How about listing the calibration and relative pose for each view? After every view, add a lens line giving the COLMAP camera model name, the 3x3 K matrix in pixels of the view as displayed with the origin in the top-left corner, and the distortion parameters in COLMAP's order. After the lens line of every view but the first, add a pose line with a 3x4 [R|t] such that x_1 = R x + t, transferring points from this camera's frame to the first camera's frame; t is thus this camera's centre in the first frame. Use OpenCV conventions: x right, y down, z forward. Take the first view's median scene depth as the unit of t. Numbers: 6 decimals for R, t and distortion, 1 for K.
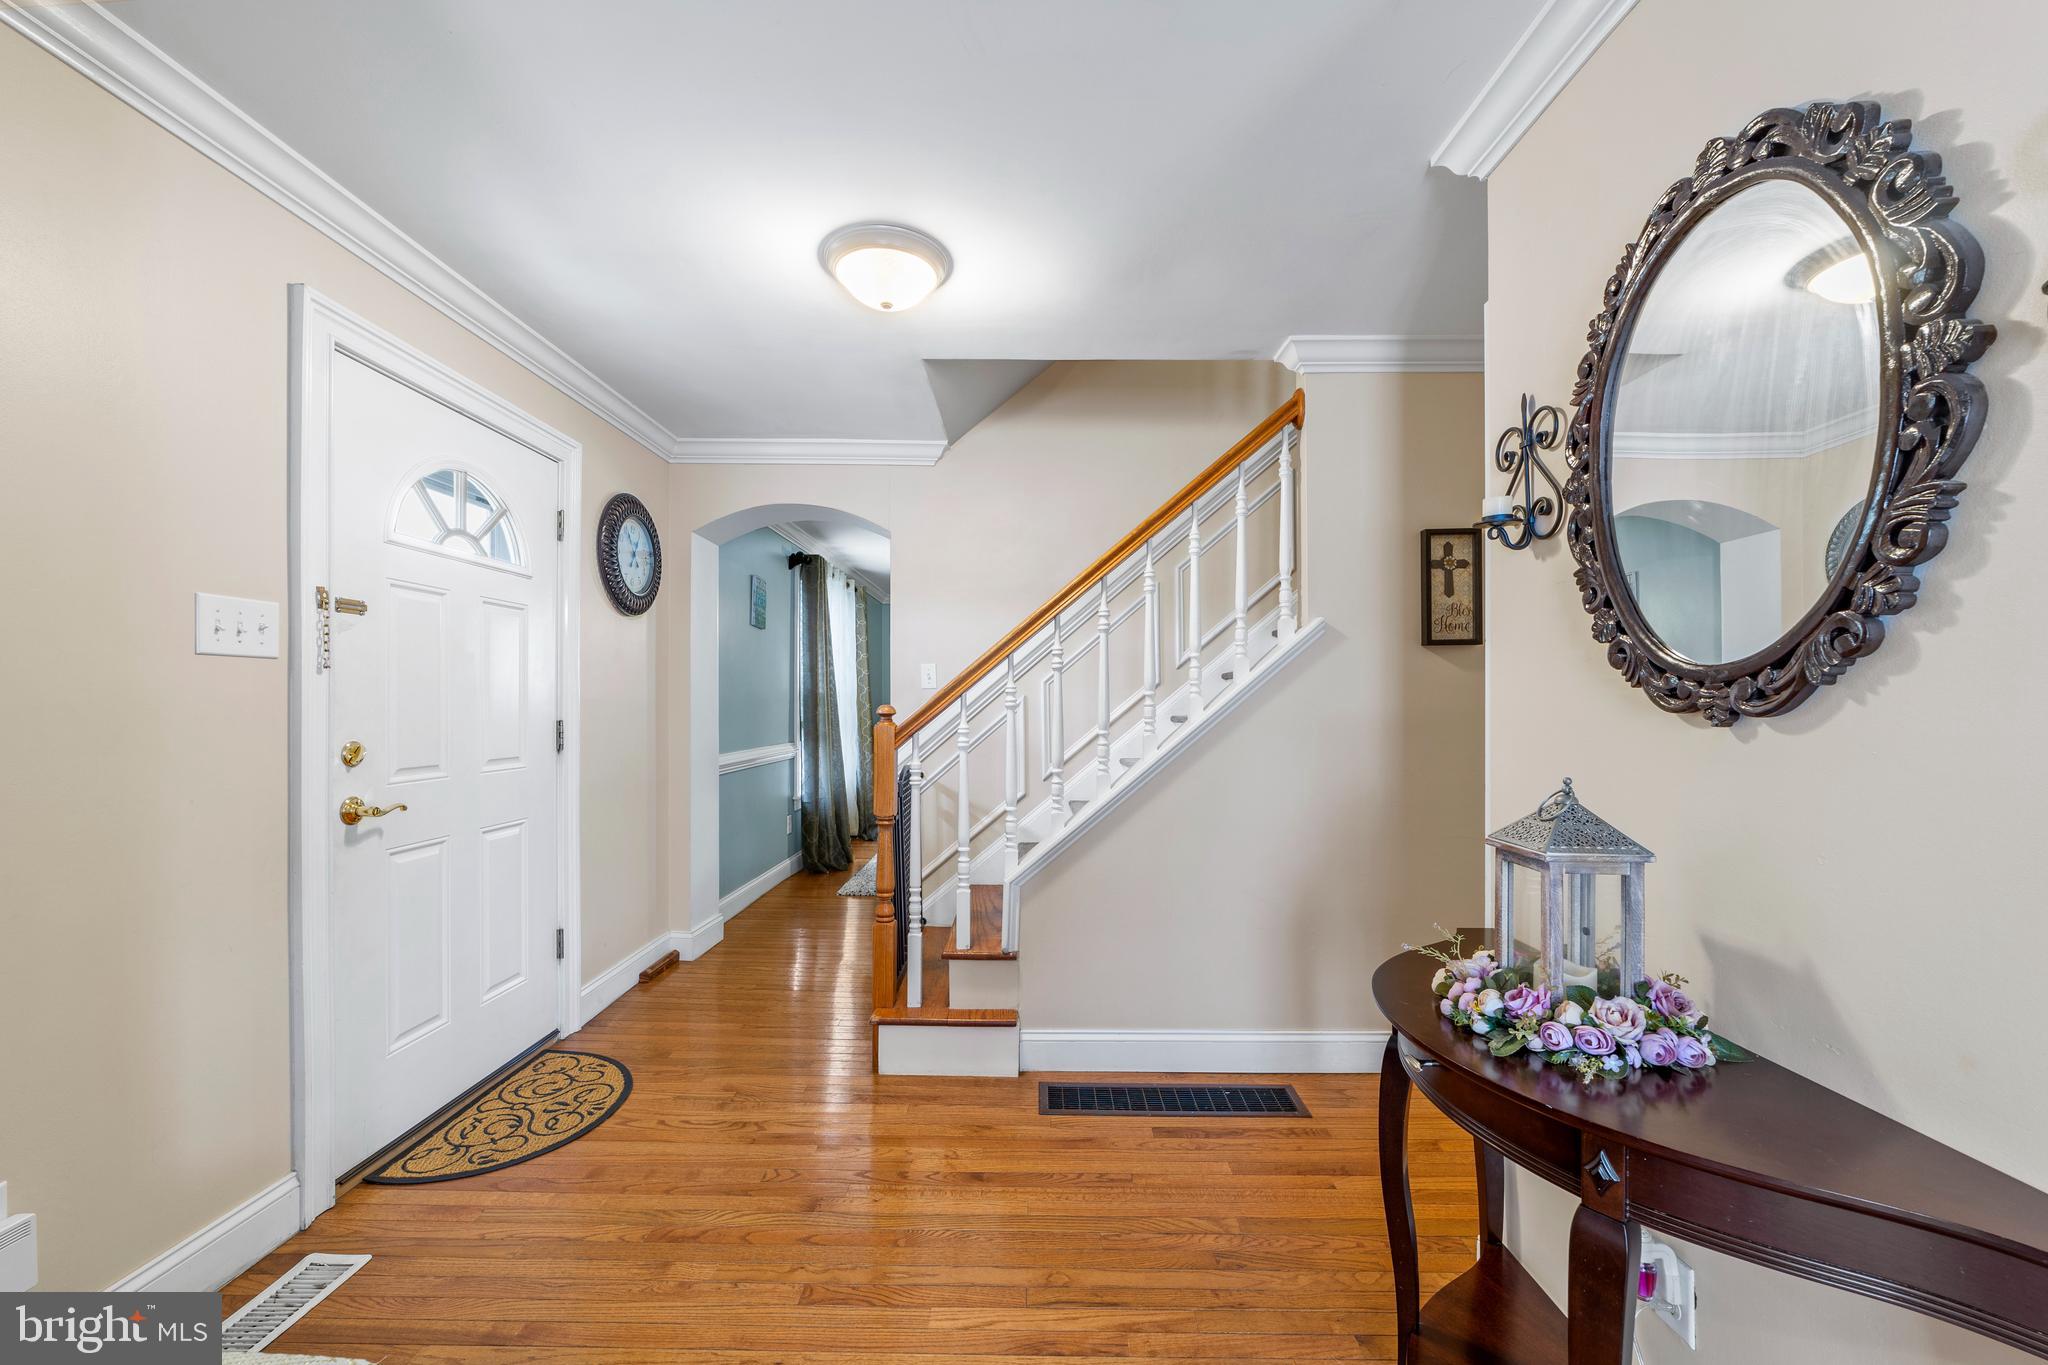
lens RADIAL K [[839.2, 0, 996.3], [0, 839.2, 684.6], [0, 0, 1]] dist [-0.016387, 0.011382]
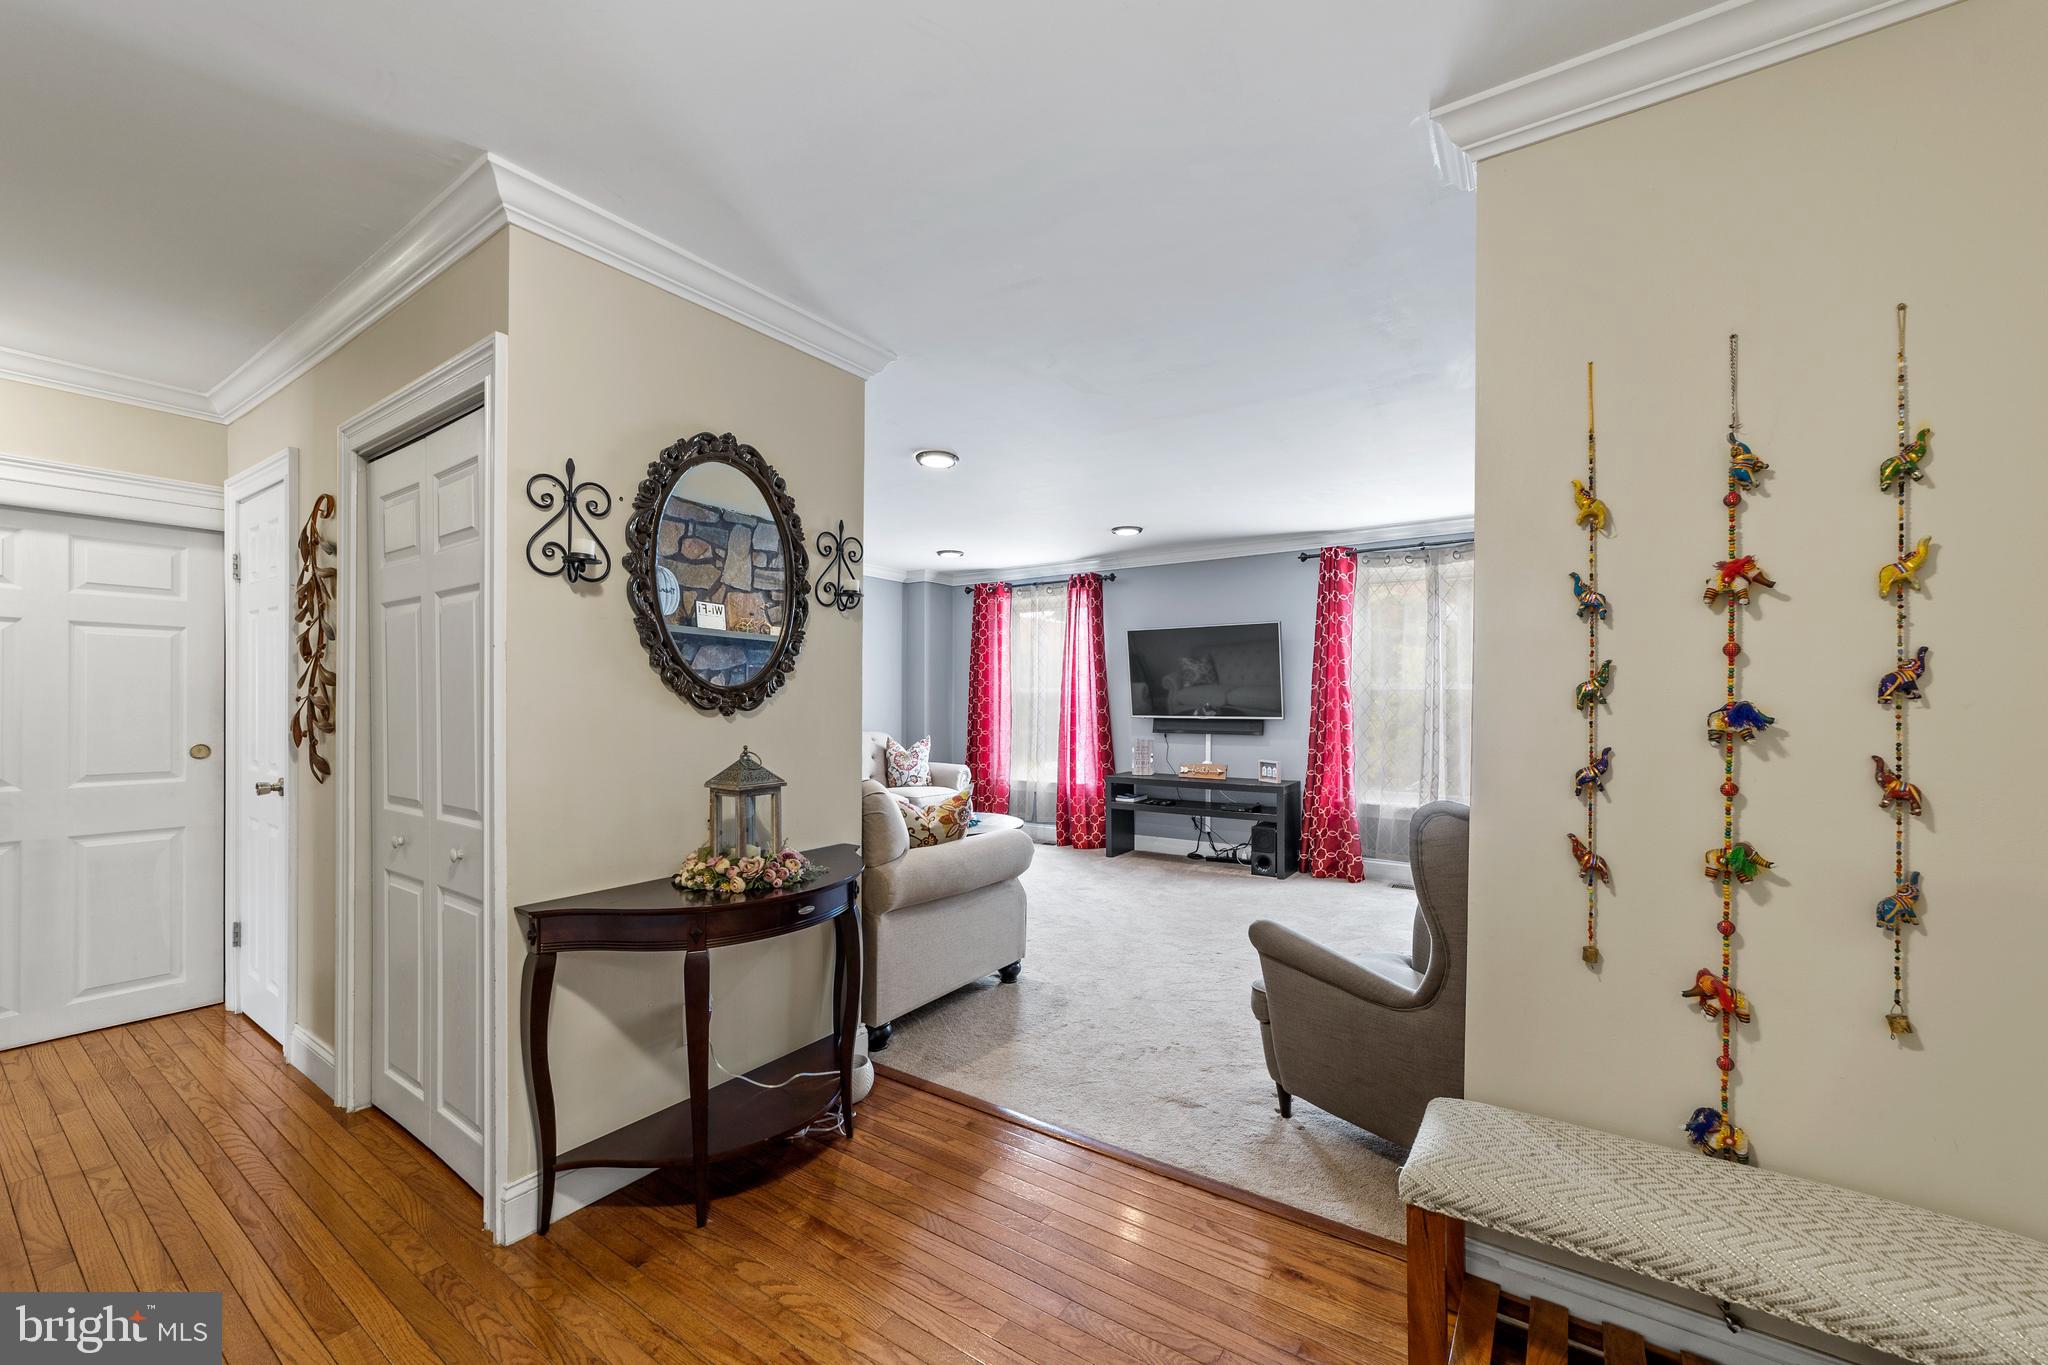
lens RADIAL K [[806.4, 0, 1012.5], [0, 806.4, 700.0], [0, 0, 1]] dist [-0.018477, 0.009566]
pose [[-0.833130, 0.000512, 0.553077, -0.338300], [-0.012508, 0.999726, -0.019768, 0.015942], [-0.552936, -0.023387, -0.832895, 0.906185]]
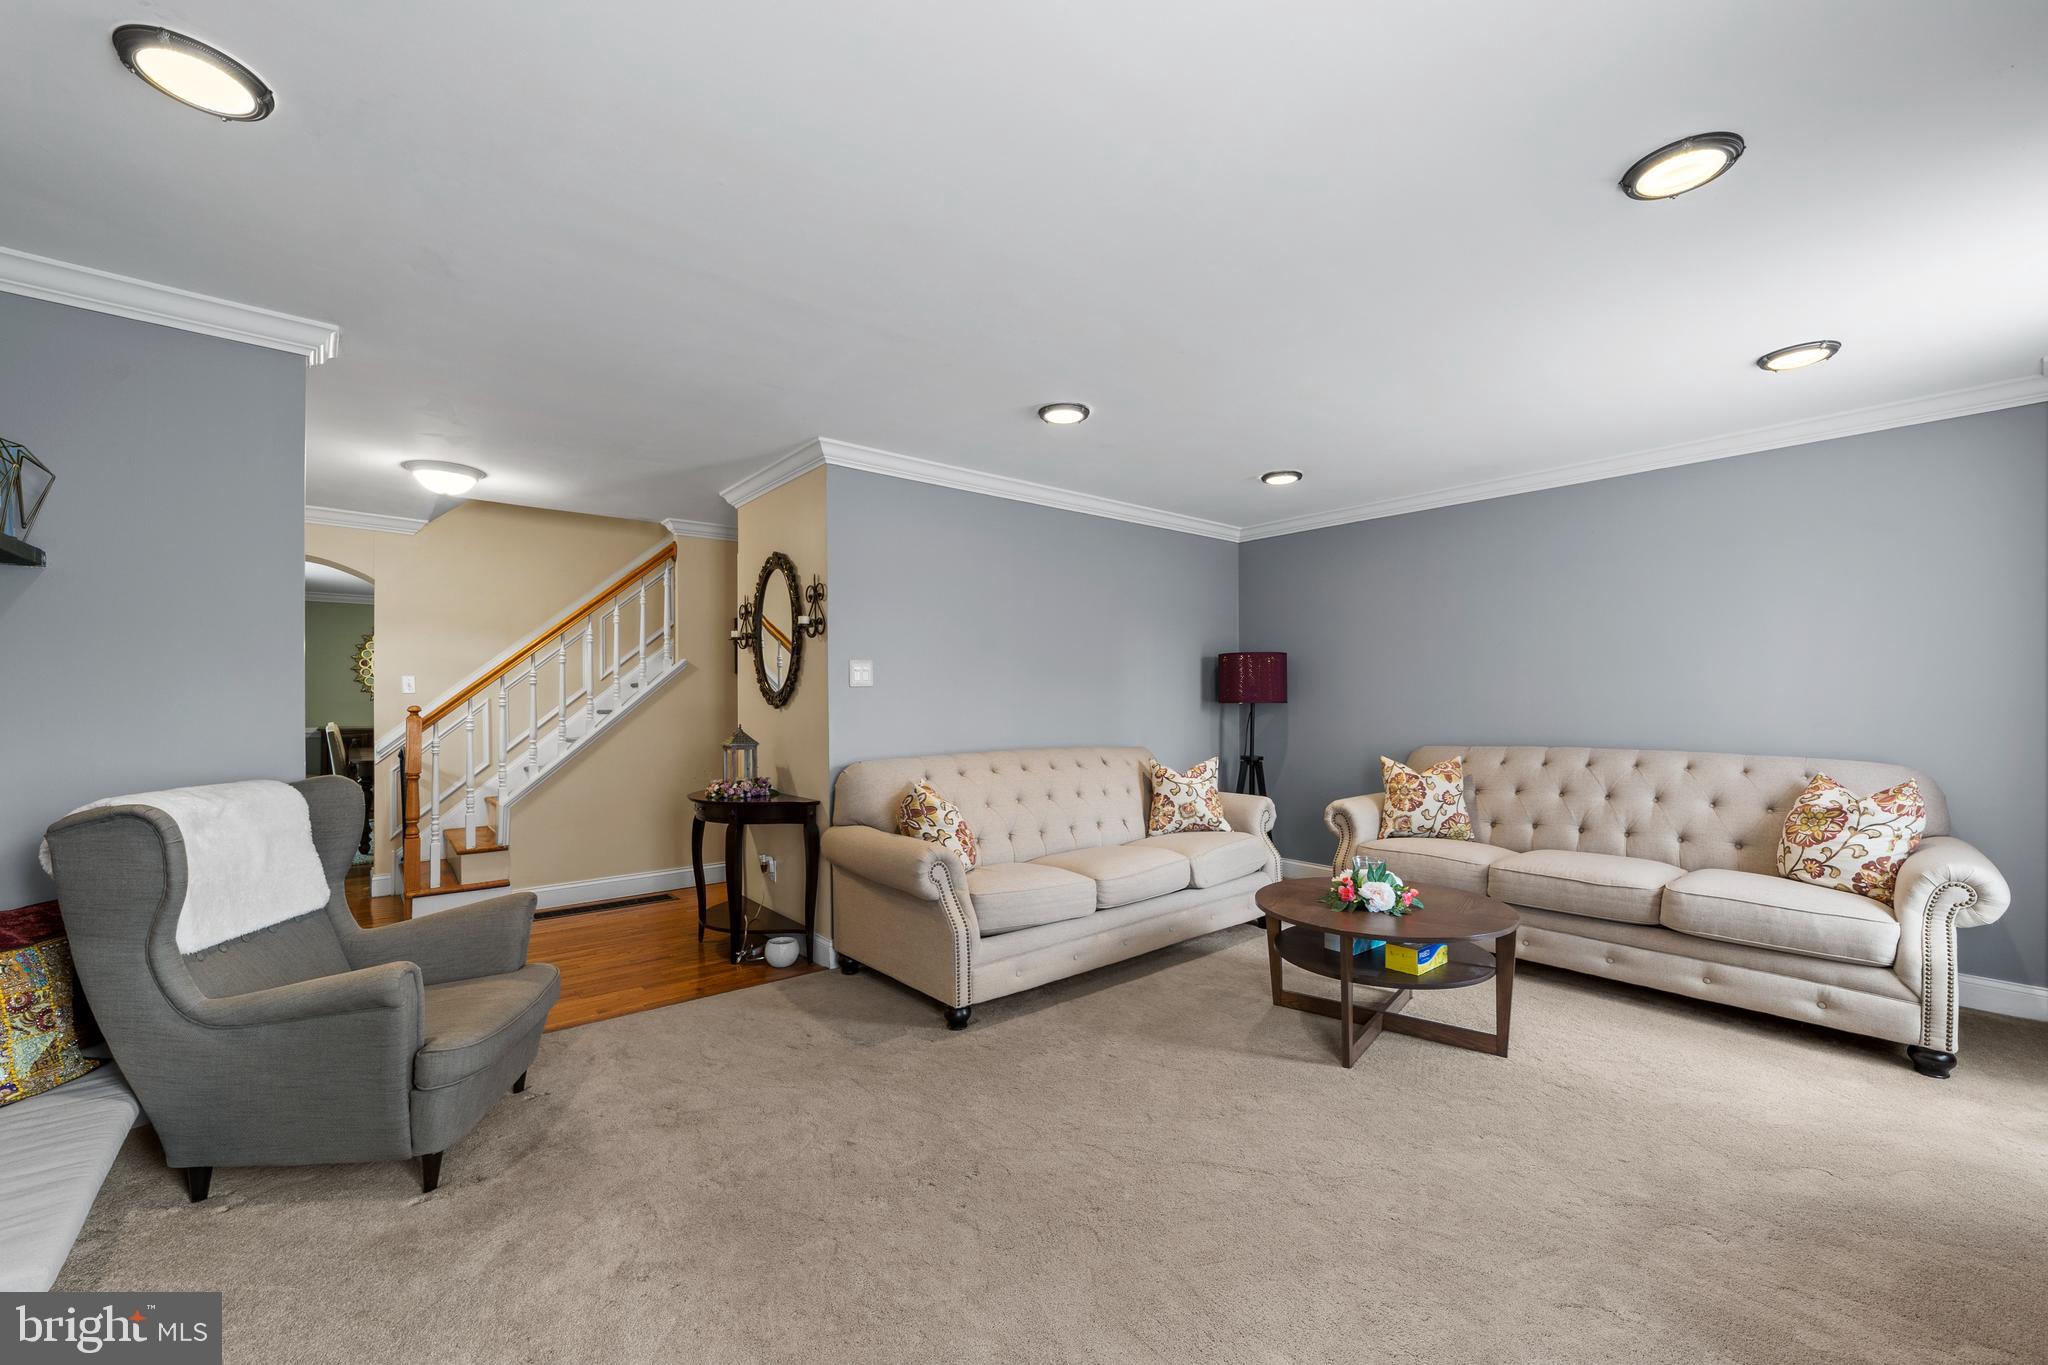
lens RADIAL K [[806.4, 0, 1012.5], [0, 806.4, 700.0], [0, 0, 1]] dist [-0.018477, 0.009566]
pose [[0.754899, -0.005435, 0.655818, -0.278822], [-0.008878, 0.999789, 0.018504, -0.025684], [-0.655780, -0.019791, 0.754692, -0.958052]]
